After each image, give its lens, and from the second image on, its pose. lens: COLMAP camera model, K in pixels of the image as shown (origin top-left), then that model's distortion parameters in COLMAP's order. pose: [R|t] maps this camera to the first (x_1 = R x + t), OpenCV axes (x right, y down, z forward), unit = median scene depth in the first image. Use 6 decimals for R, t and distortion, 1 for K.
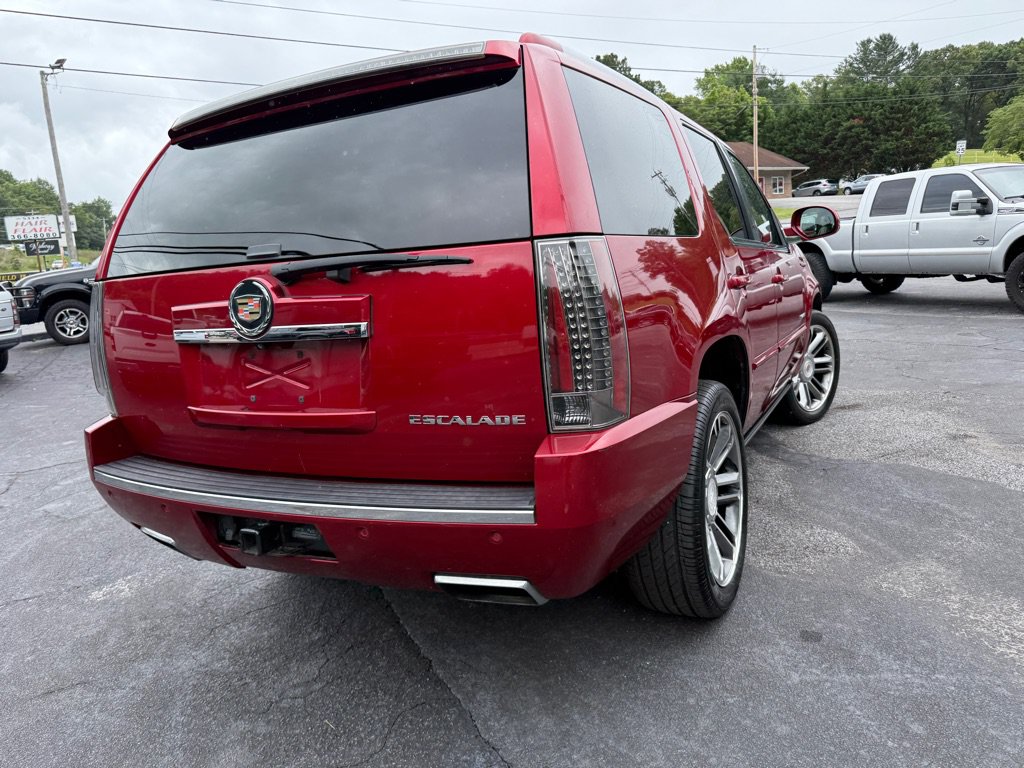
lens RADIAL K [[725.8, 0, 514.3], [0, 725.8, 382.2], [0, 0, 1]] dist [0.000100, -0.001414]
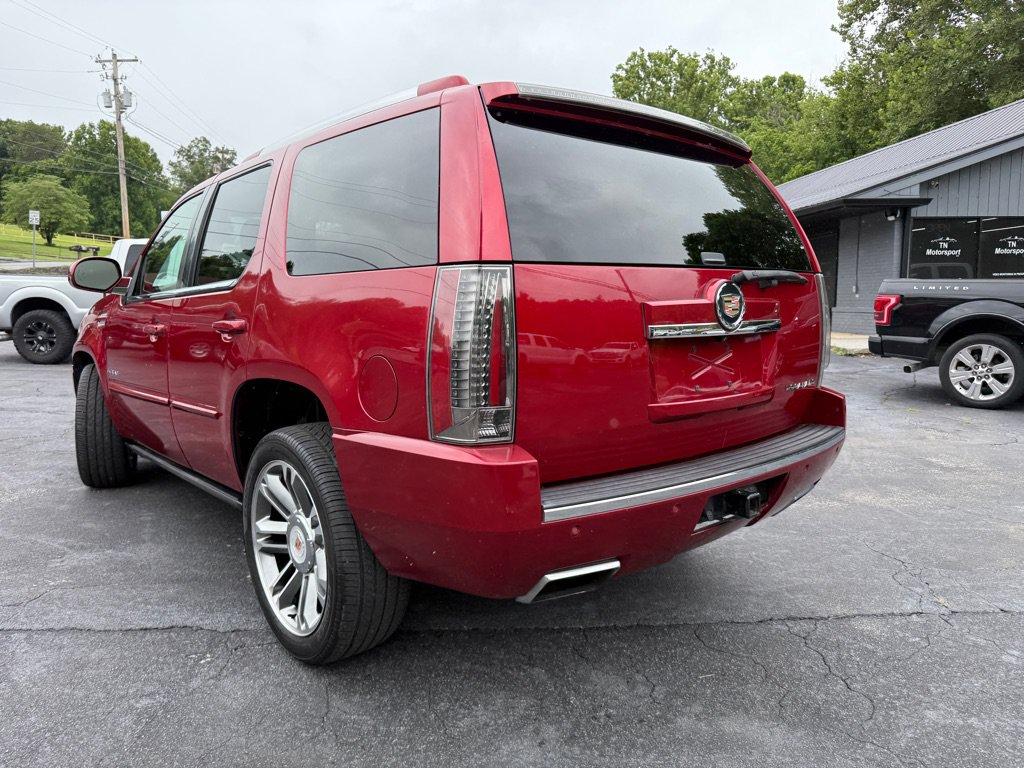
lens RADIAL K [[720.4, 0, 523.2], [0, 720.4, 388.4], [0, 0, 1]] dist [0.028012, -0.039940]
pose [[0.358477, -0.041618, 0.932611, -1.242722], [0.129123, 0.991614, -0.005381, -0.004487], [-0.924566, 0.122351, 0.360844, 0.715707]]
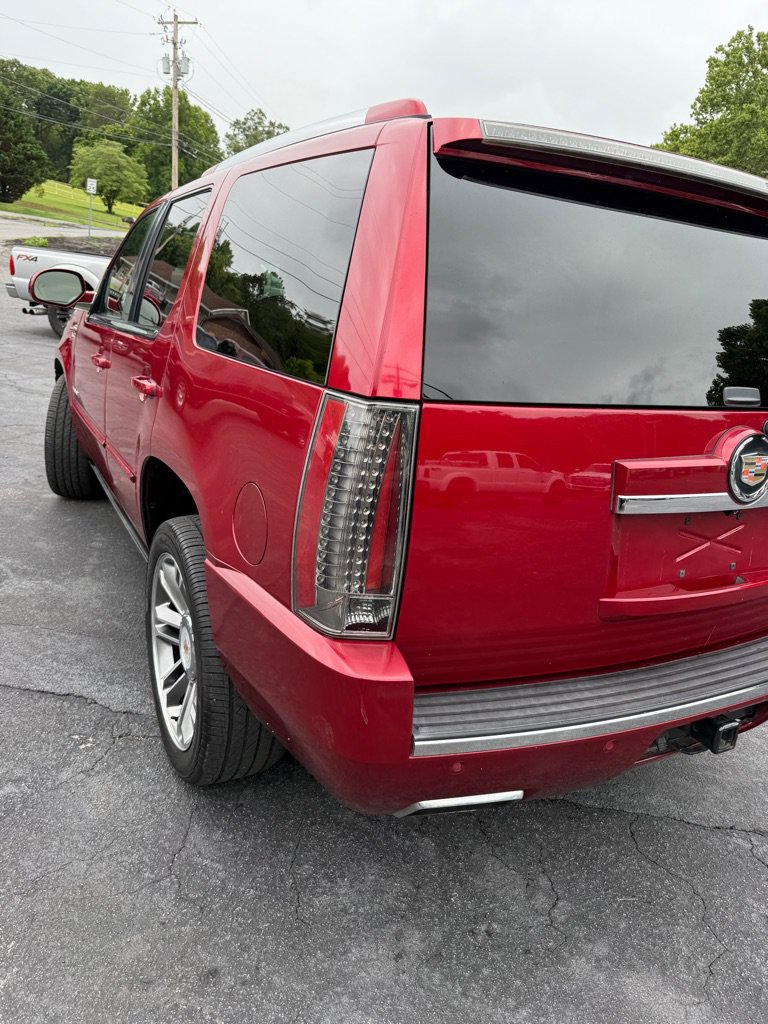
lens RADIAL K [[723.5, 0, 388.4], [0, 723.5, 517.4], [0, 0, 1]] dist [-0.001856, -0.004272]
pose [[0.551434, -0.122446, 0.825183, -1.005212], [-0.002167, 0.988956, 0.148195, -0.132766], [-0.834216, -0.083508, 0.545079, 0.706151]]
